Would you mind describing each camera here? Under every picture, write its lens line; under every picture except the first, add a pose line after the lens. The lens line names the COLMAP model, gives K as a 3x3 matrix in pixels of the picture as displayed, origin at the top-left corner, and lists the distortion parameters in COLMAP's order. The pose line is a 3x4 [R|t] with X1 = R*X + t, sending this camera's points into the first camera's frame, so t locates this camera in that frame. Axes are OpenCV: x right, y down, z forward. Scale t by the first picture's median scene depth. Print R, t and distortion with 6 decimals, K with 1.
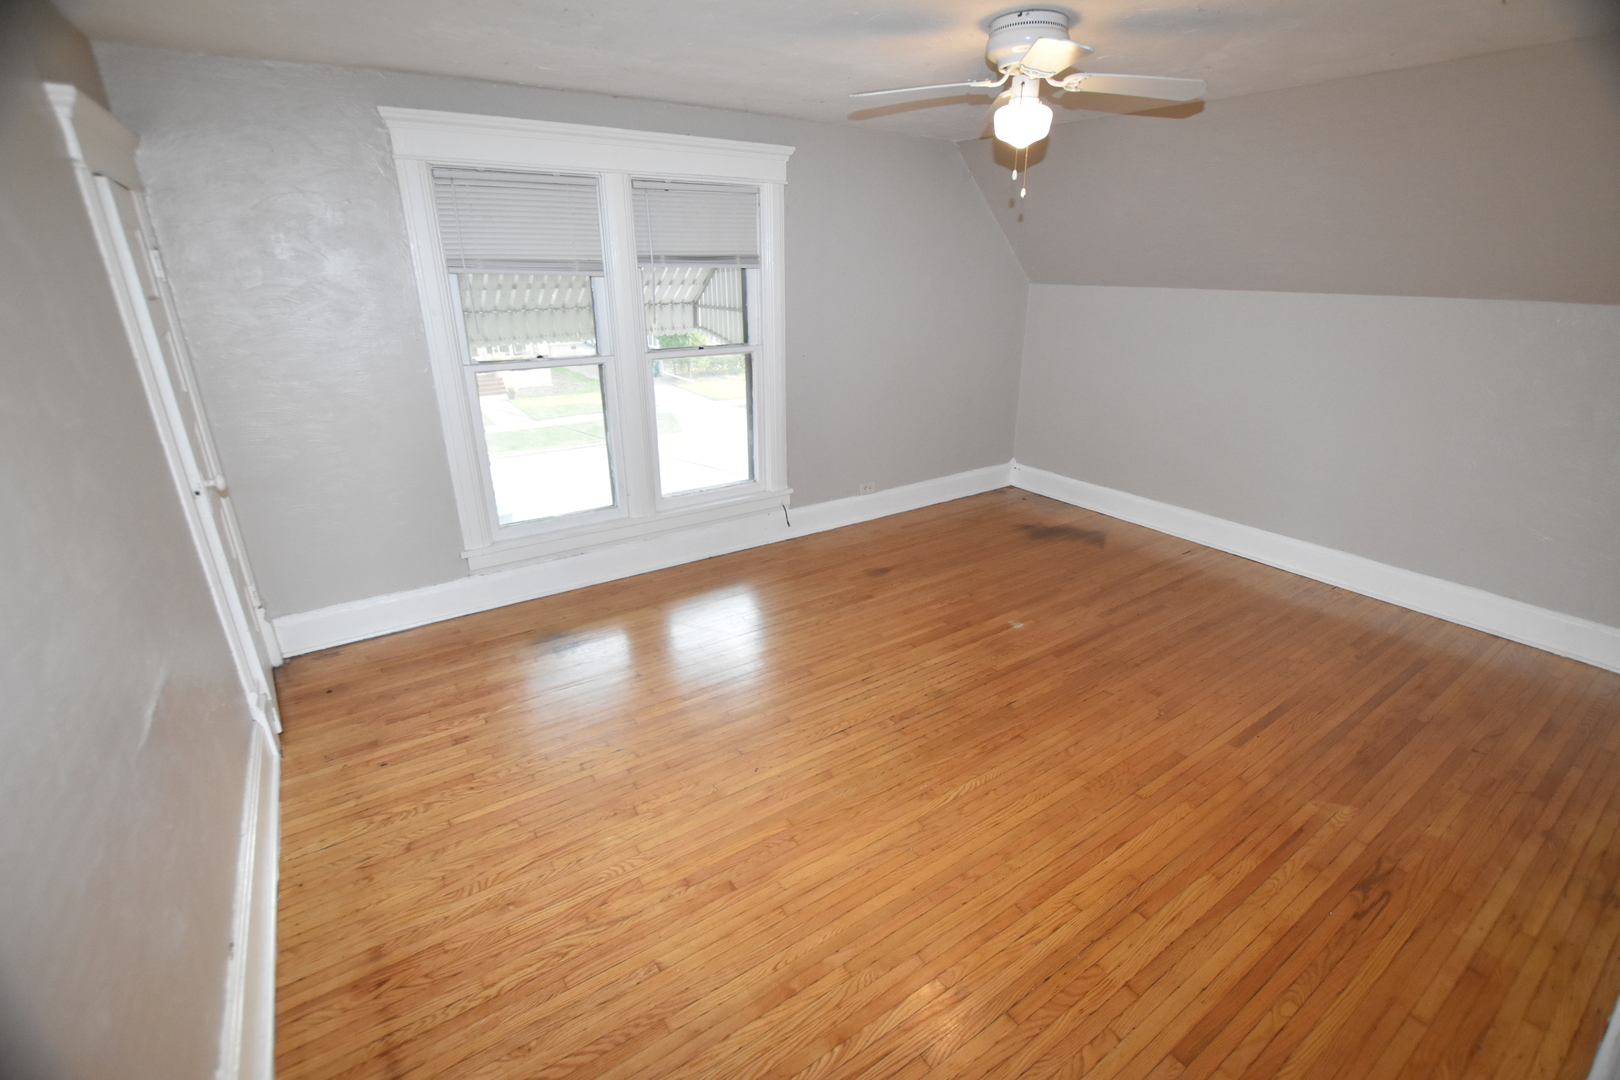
lens RADIAL K [[712.9, 0, 816.8], [0, 712.9, 540.5], [0, 0, 1]] dist [-0.035307, 0.006178]
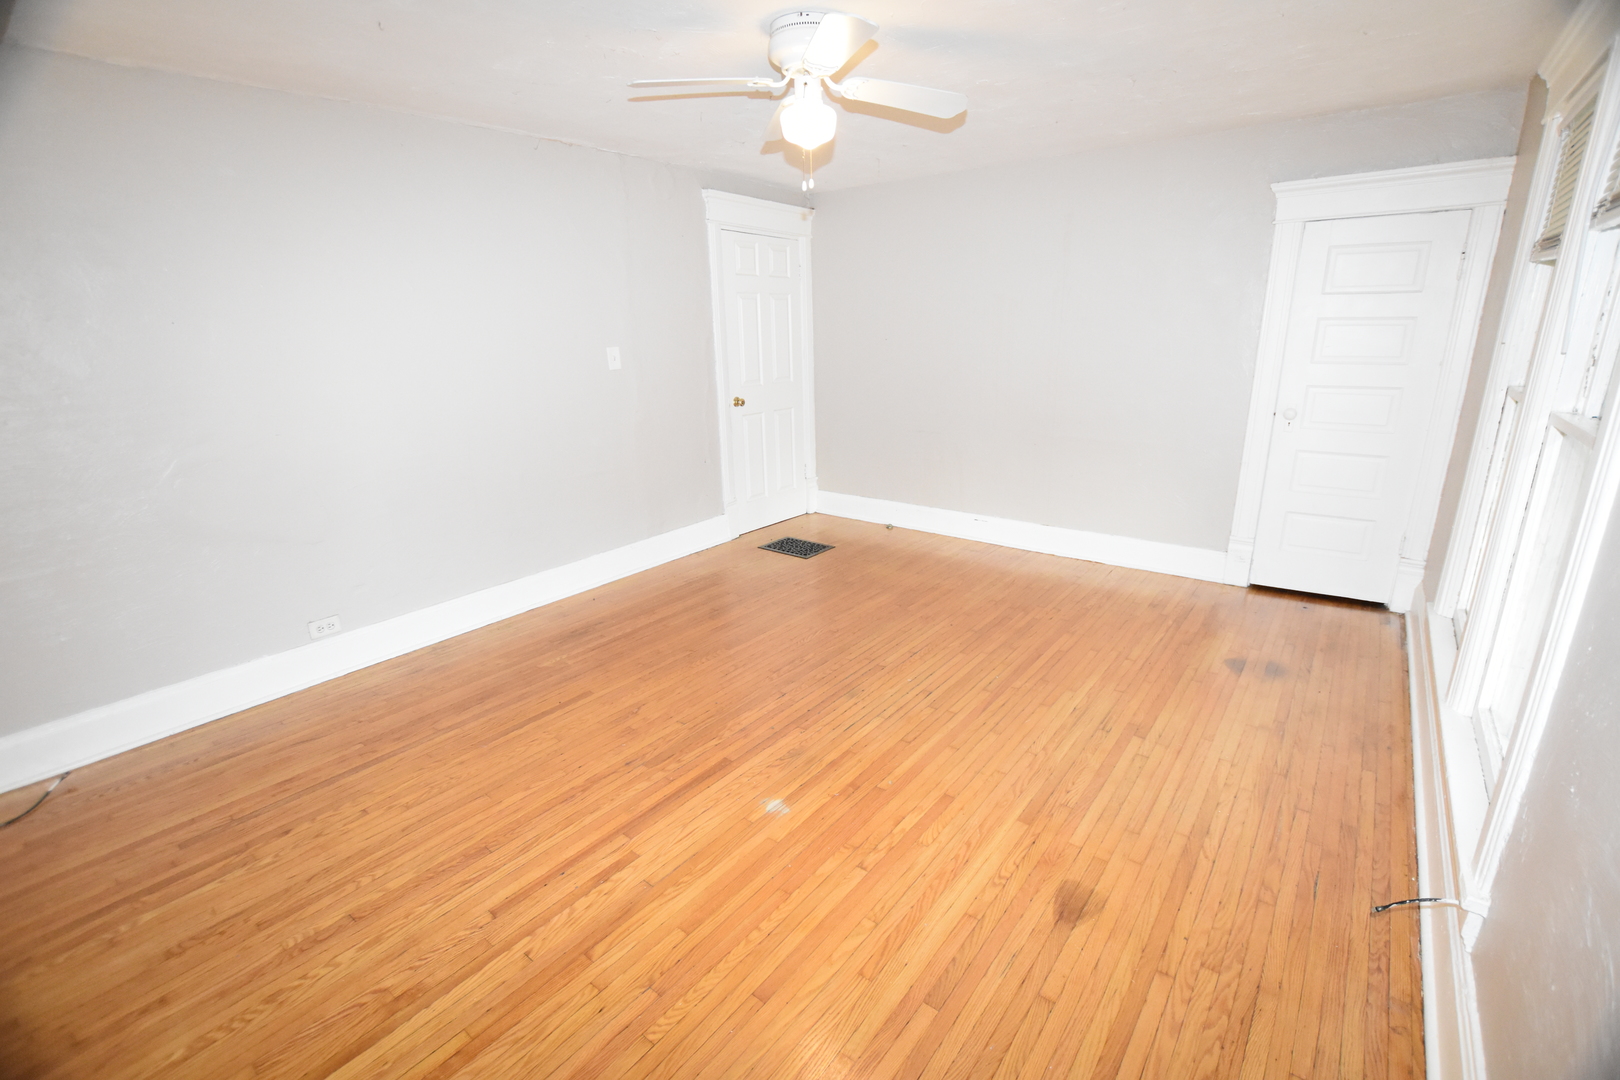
lens RADIAL K [[712.9, 0, 816.9], [0, 712.9, 540.5], [0, 0, 1]] dist [-0.035307, 0.006178]
pose [[-0.952068, 0.108134, -0.286134, 0.545048], [-0.088609, 0.797824, 0.596343, -0.621689], [0.292770, 0.593113, -0.750002, 1.820447]]
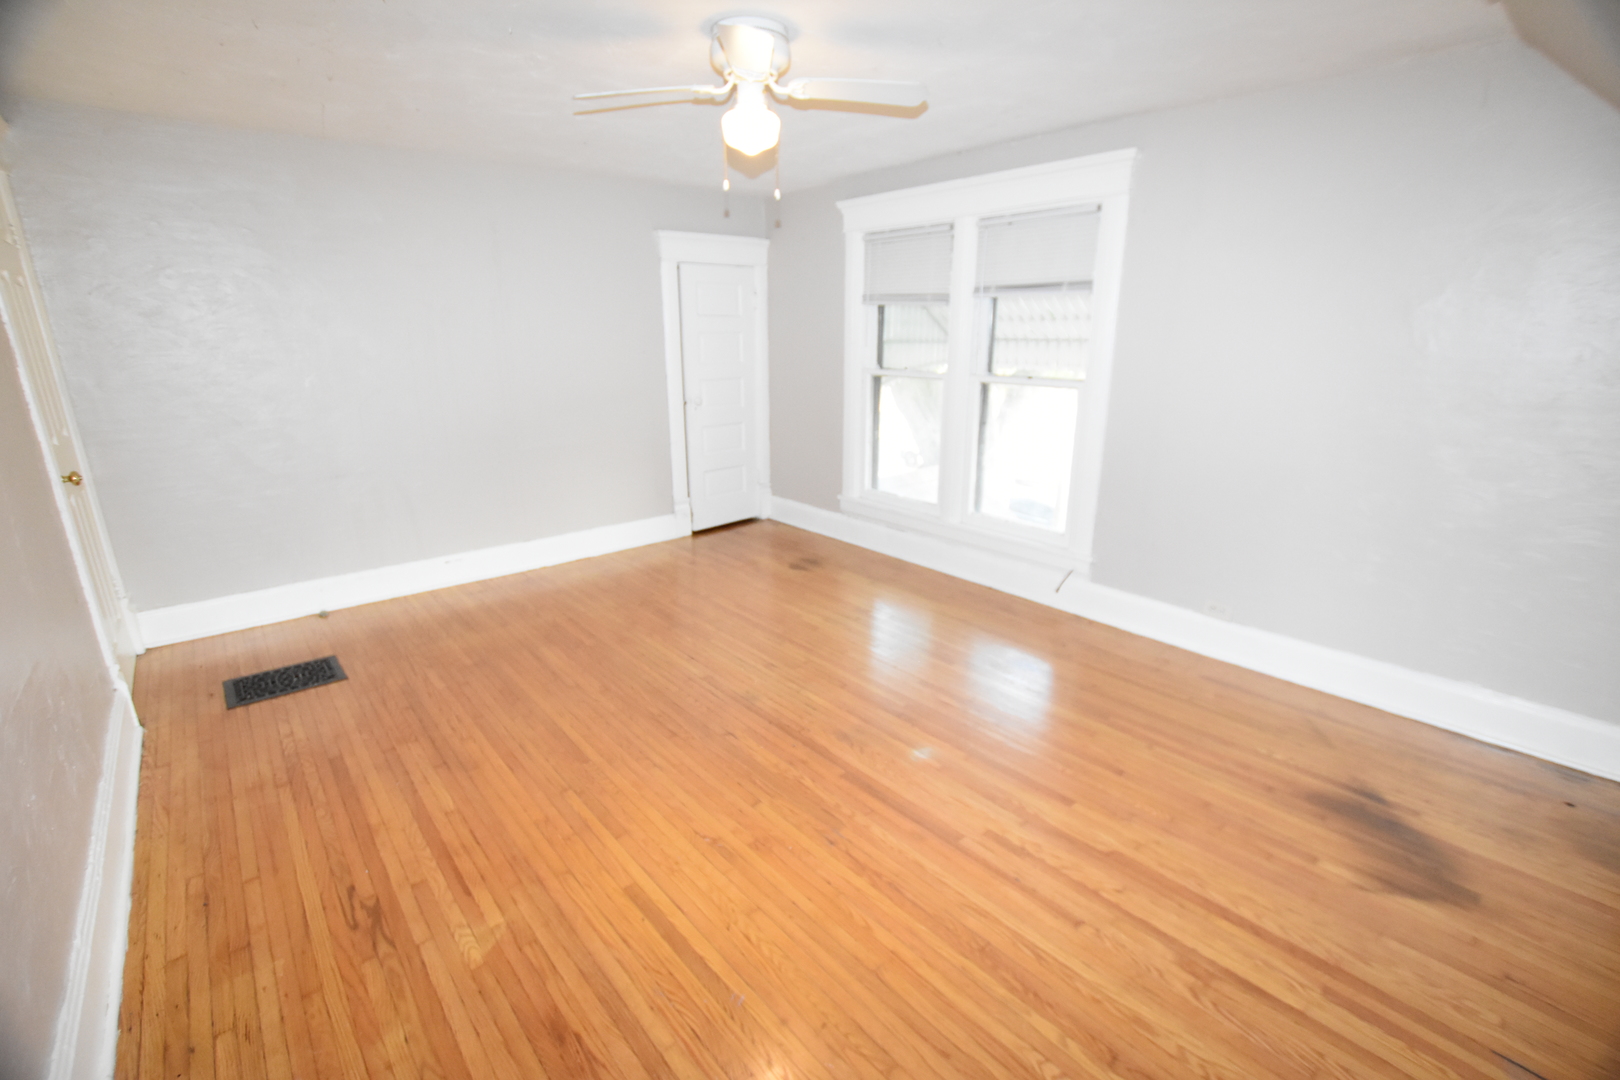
lens RADIAL K [[712.9, 0, 814.9], [0, 712.9, 539.9], [0, 0, 1]] dist [-0.035307, 0.006178]
pose [[0.120404, 0.278327, -0.952910, 1.219995], [-0.357827, 0.907536, 0.219861, -0.272541], [0.925993, 0.314505, 0.208864, 0.909622]]
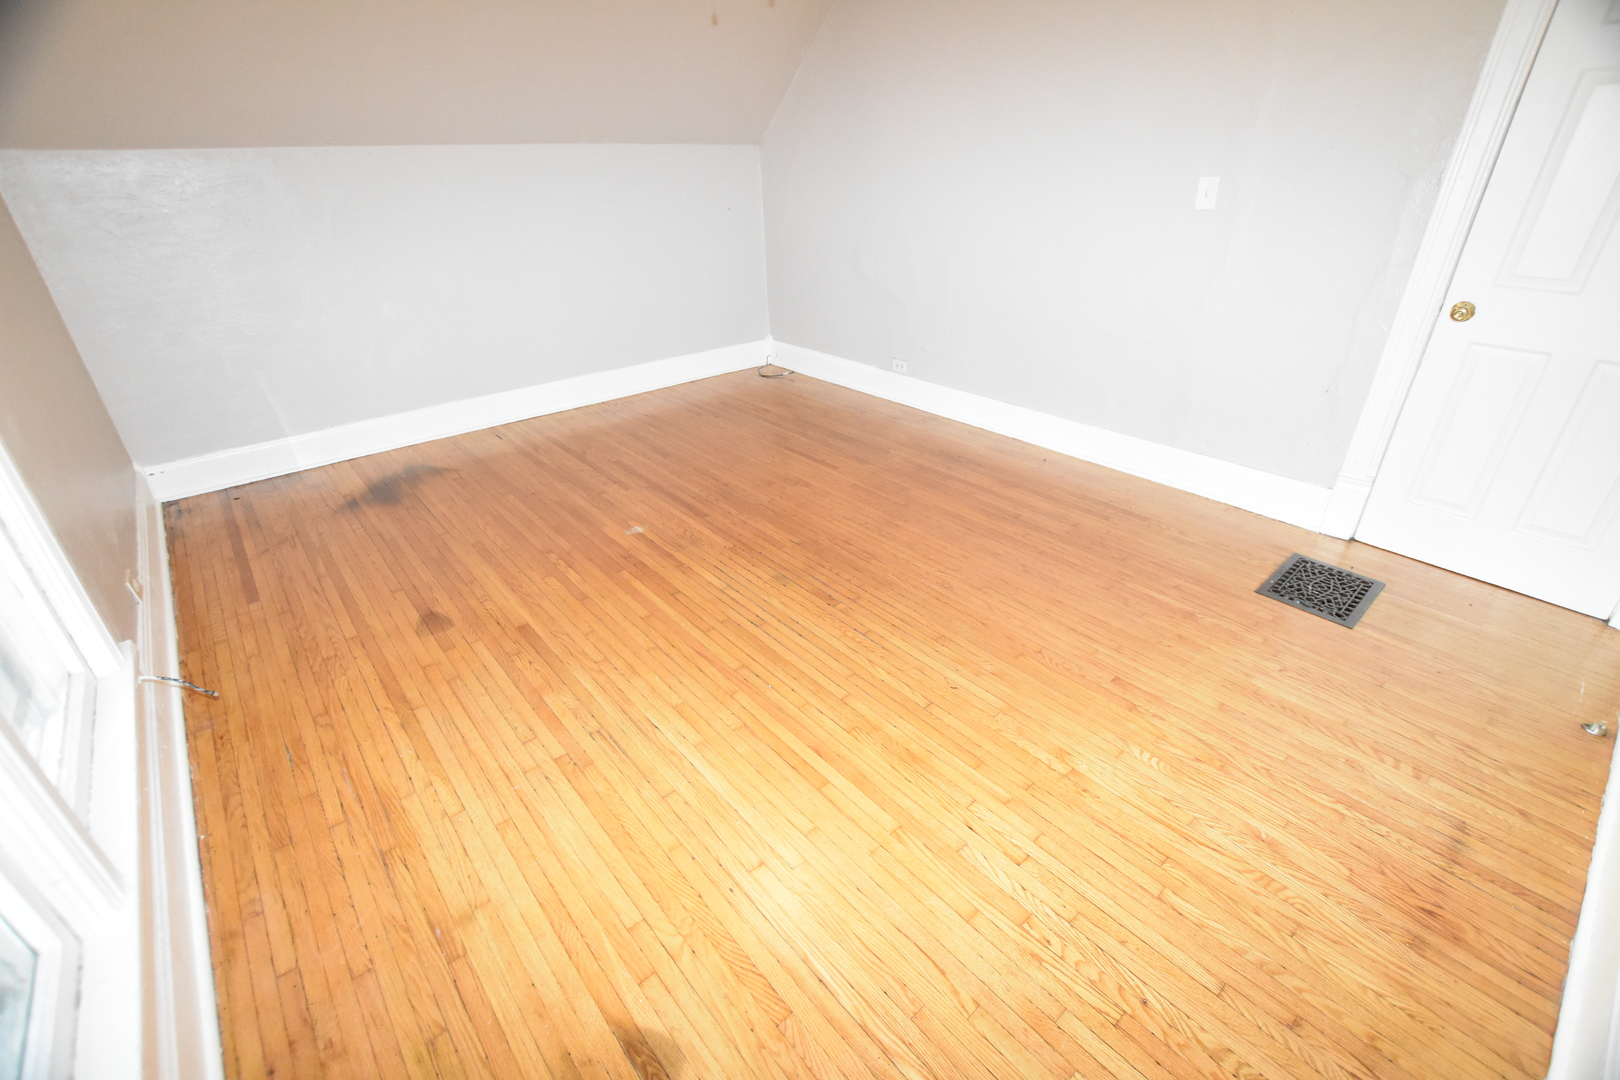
lens RADIAL K [[712.9, 0, 812.5], [0, 712.9, 542.9], [0, 0, 1]] dist [-0.035307, 0.006178]
pose [[-0.112510, -0.475053, 0.872735, -0.716967], [0.363817, 0.797626, 0.481071, -0.294206], [-0.924651, 0.371641, 0.083092, 0.979680]]
